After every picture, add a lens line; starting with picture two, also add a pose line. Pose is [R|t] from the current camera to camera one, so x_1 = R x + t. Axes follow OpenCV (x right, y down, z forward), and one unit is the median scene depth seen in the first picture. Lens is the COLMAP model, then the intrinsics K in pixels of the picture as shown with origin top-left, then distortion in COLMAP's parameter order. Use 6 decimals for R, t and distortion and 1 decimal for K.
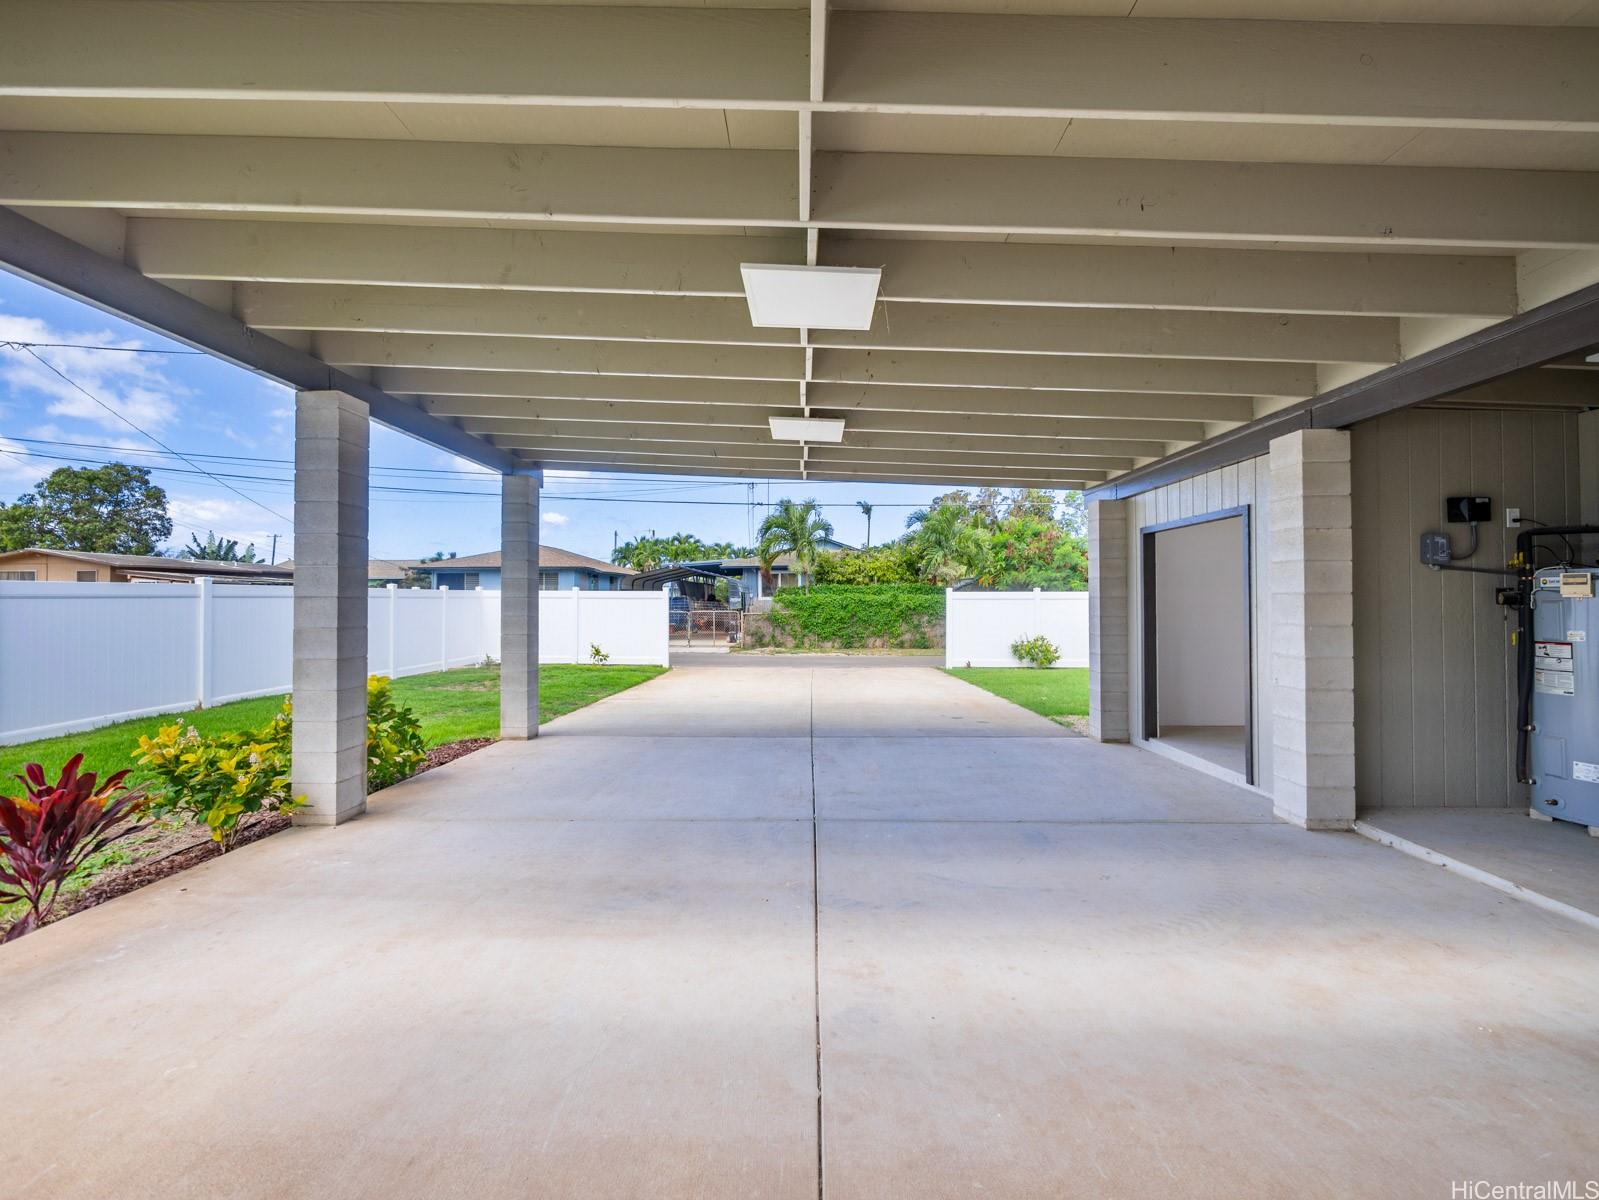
lens RADIAL K [[641.2, 0, 791.6], [0, 641.2, 597.5], [0, 0, 1]] dist [0.000424, -0.000007]
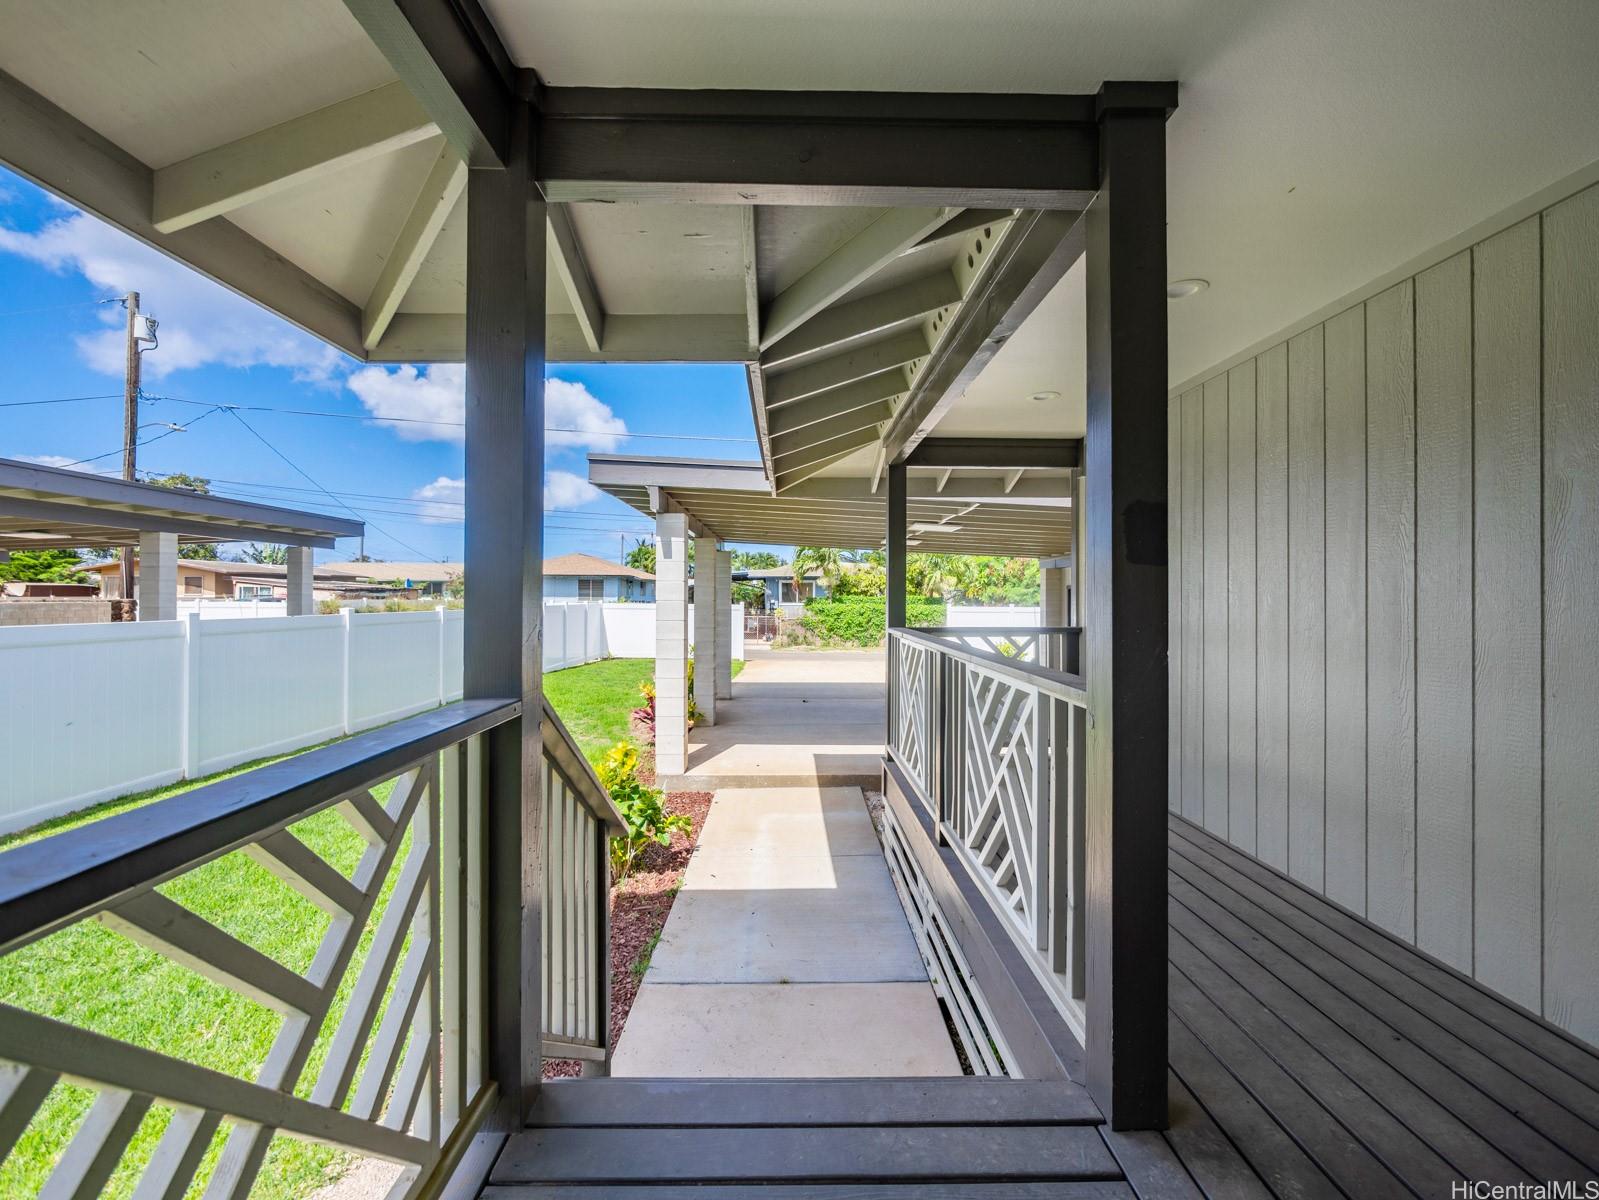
lens RADIAL K [[641.2, 0, 802.4], [0, 641.2, 601.5], [0, 0, 1]] dist [0.000424, -0.000007]
pose [[0.998454, 0.006223, 0.055242, -0.103889], [-0.006939, 0.999894, 0.012792, -0.025056], [-0.055157, -0.013155, 0.998391, -0.252585]]
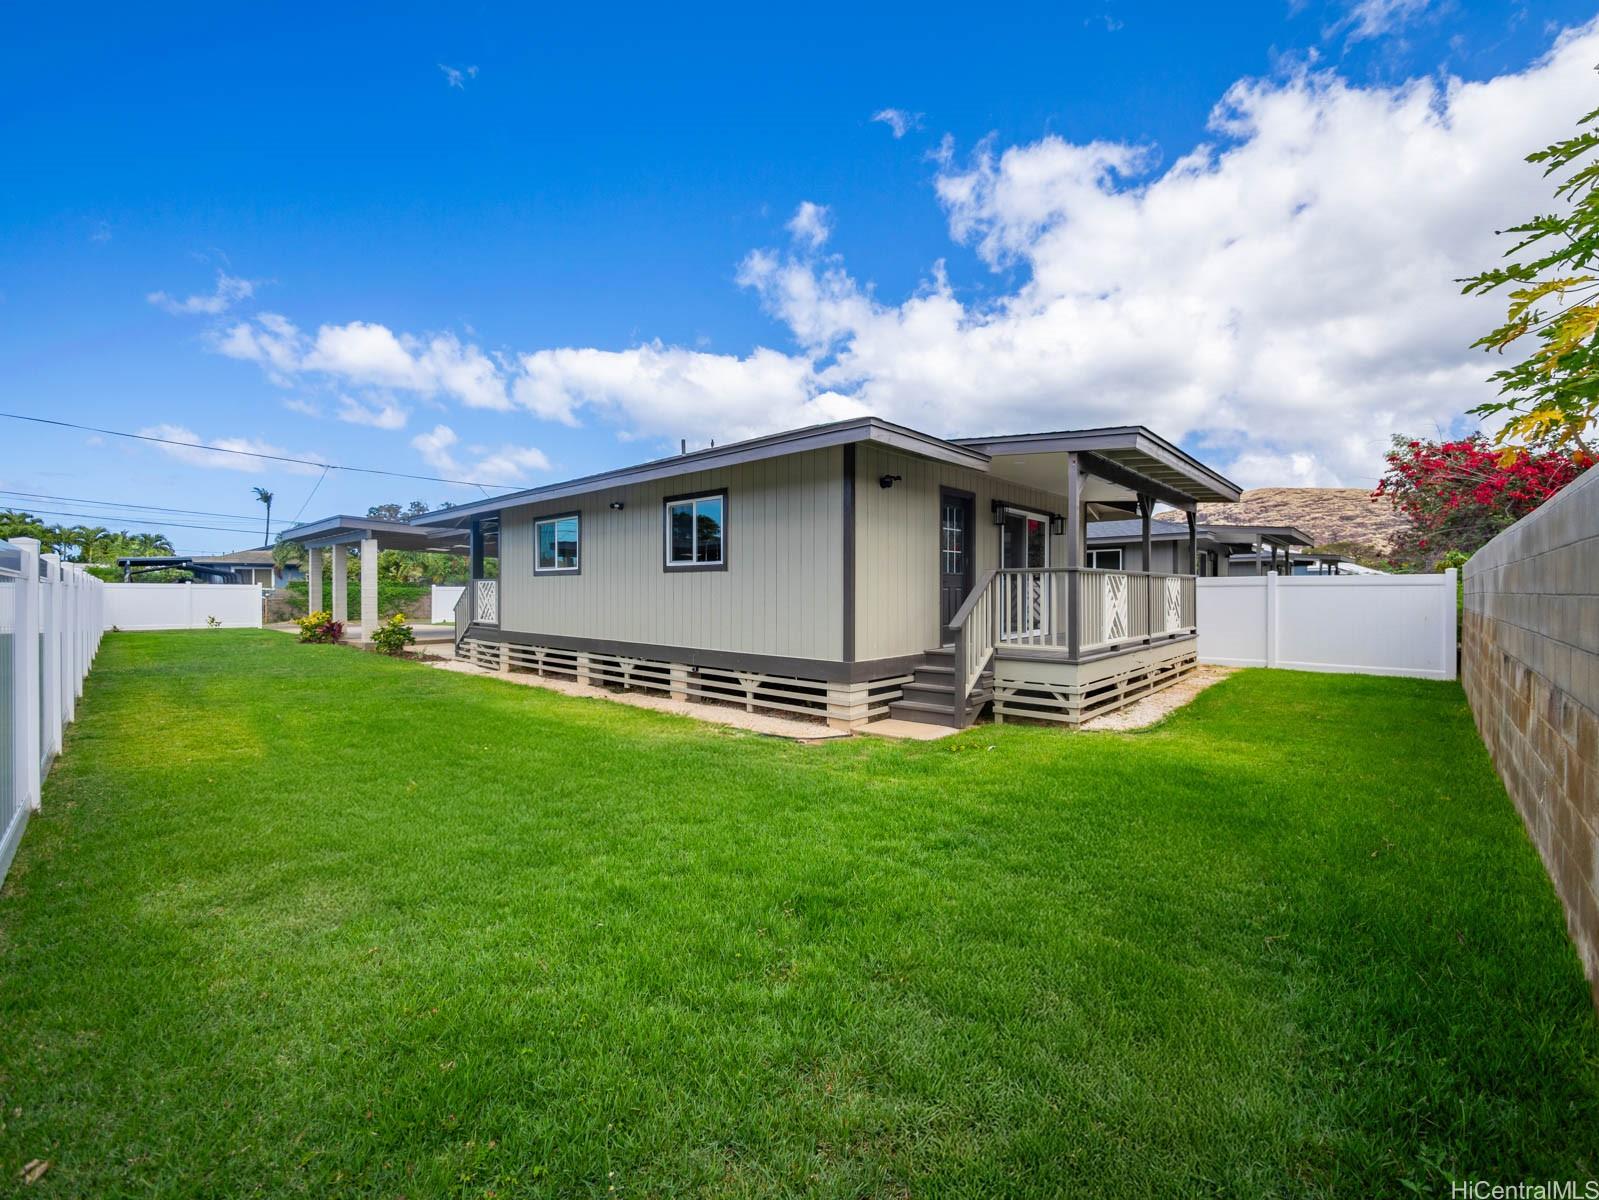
lens RADIAL K [[641.2, 0, 798.3], [0, 641.2, 596.9], [0, 0, 1]] dist [0.000424, -0.000007]
pose [[0.624131, -0.001765, 0.781318, -0.462567], [-0.011016, 0.999878, 0.011059, -0.009155], [-0.781242, -0.015510, 0.624035, -0.871287]]
